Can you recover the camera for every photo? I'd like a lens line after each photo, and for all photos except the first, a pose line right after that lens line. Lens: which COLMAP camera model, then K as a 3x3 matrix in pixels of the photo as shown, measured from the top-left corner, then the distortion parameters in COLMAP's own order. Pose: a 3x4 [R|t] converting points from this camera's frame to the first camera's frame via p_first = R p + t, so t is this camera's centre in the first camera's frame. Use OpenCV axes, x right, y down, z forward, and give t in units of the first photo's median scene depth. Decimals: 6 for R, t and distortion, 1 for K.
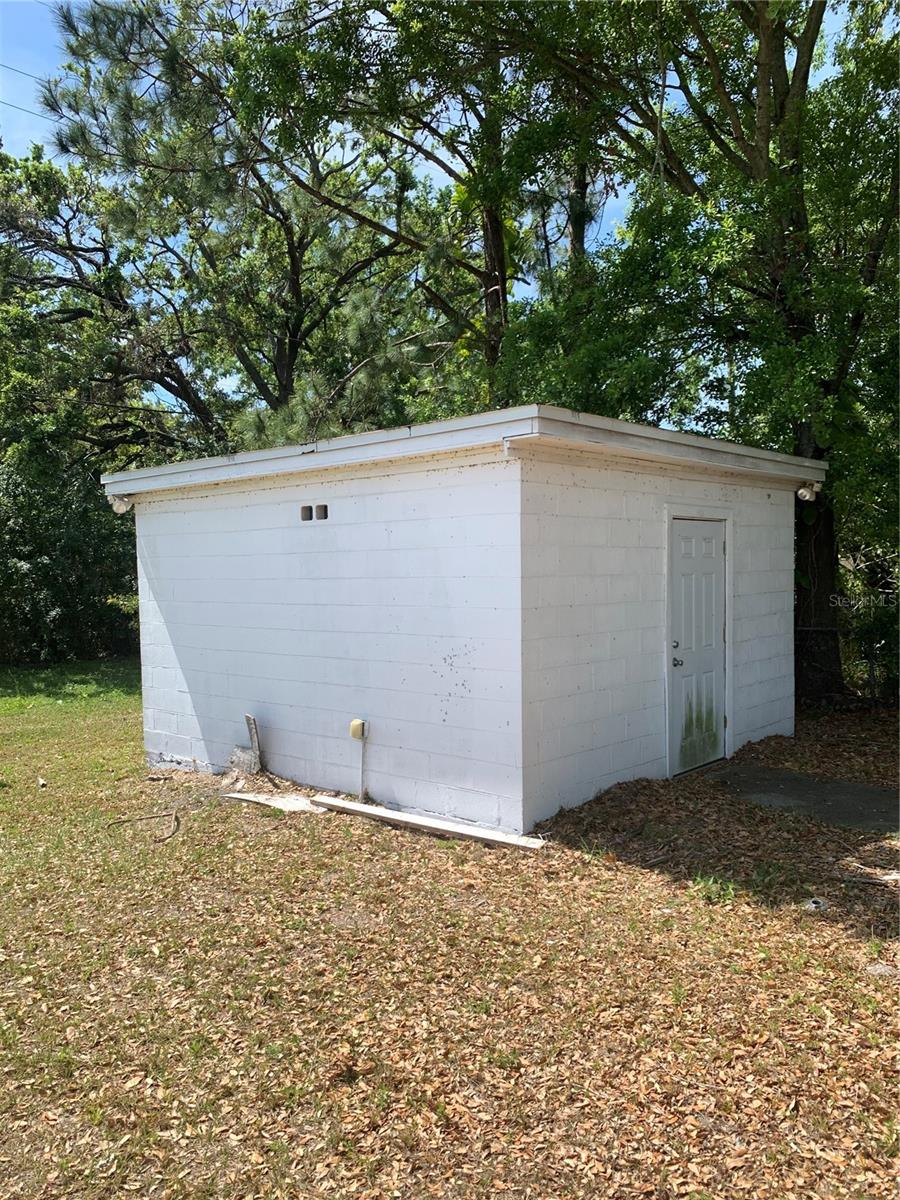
lens RADIAL K [[924.3, 0, 443.2], [0, 924.3, 594.3], [0, 0, 1]] dist [0.056866, -0.085158]
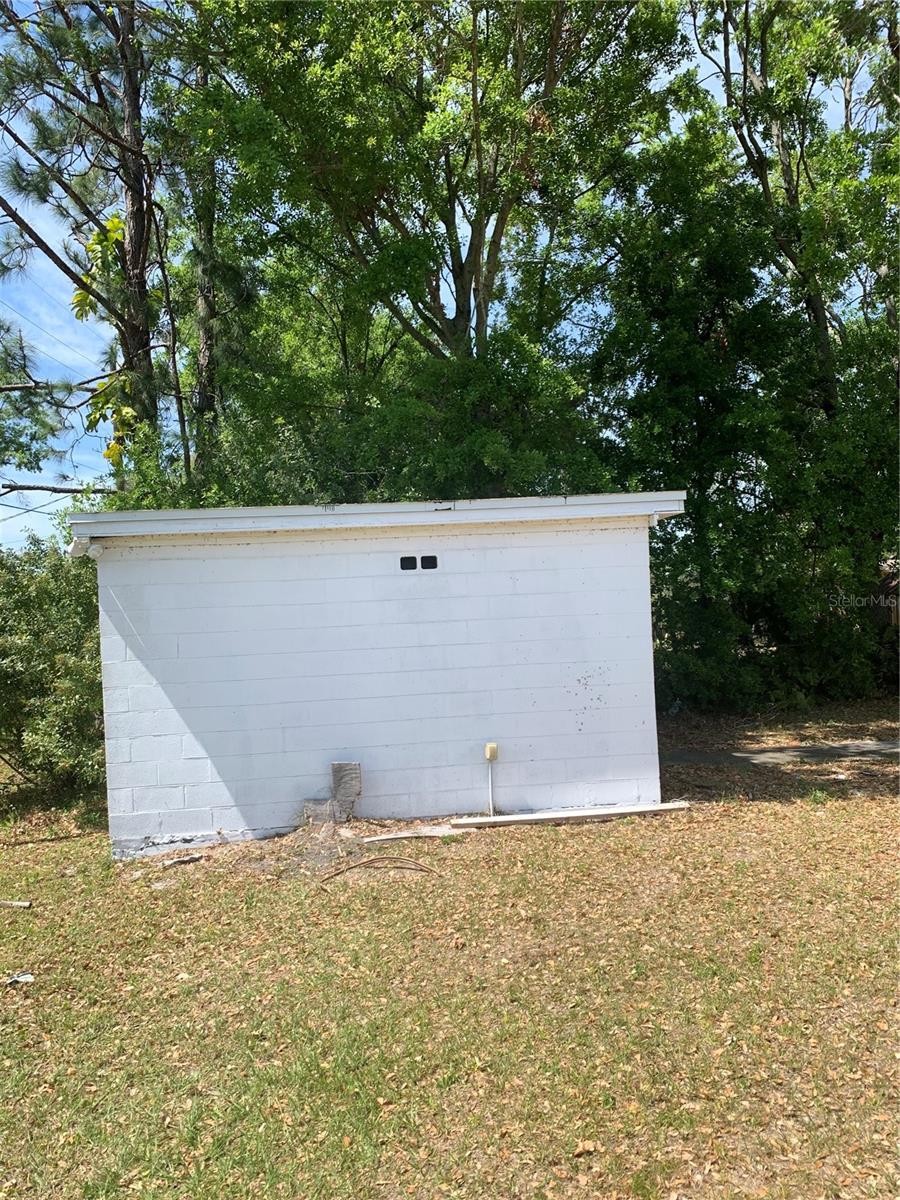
lens RADIAL K [[924.3, 0, 443.2], [0, 924.3, 594.3], [0, 0, 1]] dist [0.056866, -0.085158]
pose [[0.659681, -0.004908, 0.751530, -0.936949], [0.050453, 0.998012, -0.037770, -0.008388], [-0.749850, 0.062833, 0.658617, 0.260997]]
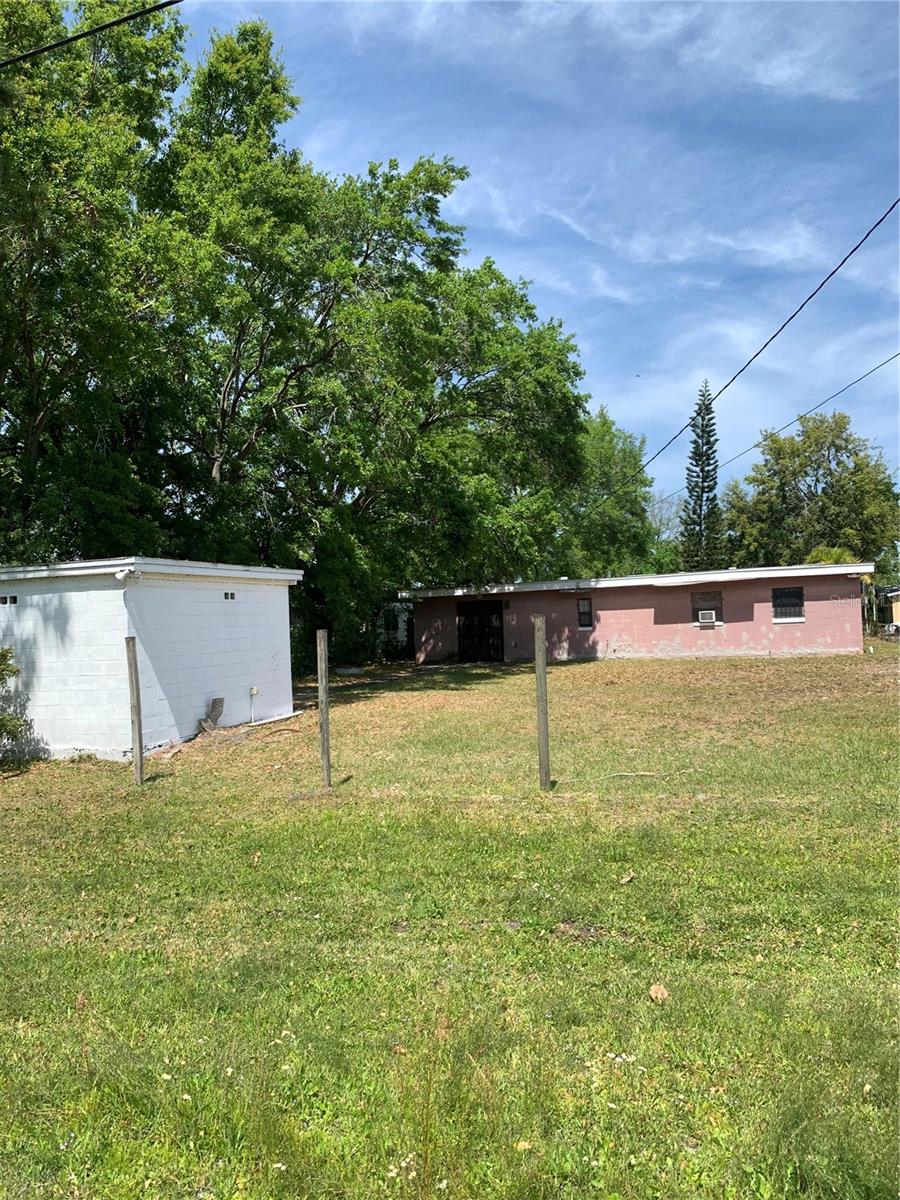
lens RADIAL K [[924.3, 0, 443.2], [0, 924.3, 594.3], [0, 0, 1]] dist [0.056866, -0.085158]
pose [[-0.425850, 0.042527, 0.903794, -2.265322], [0.044483, 0.998671, -0.026032, -0.014698], [-0.903700, 0.029118, -0.427175, 1.461282]]
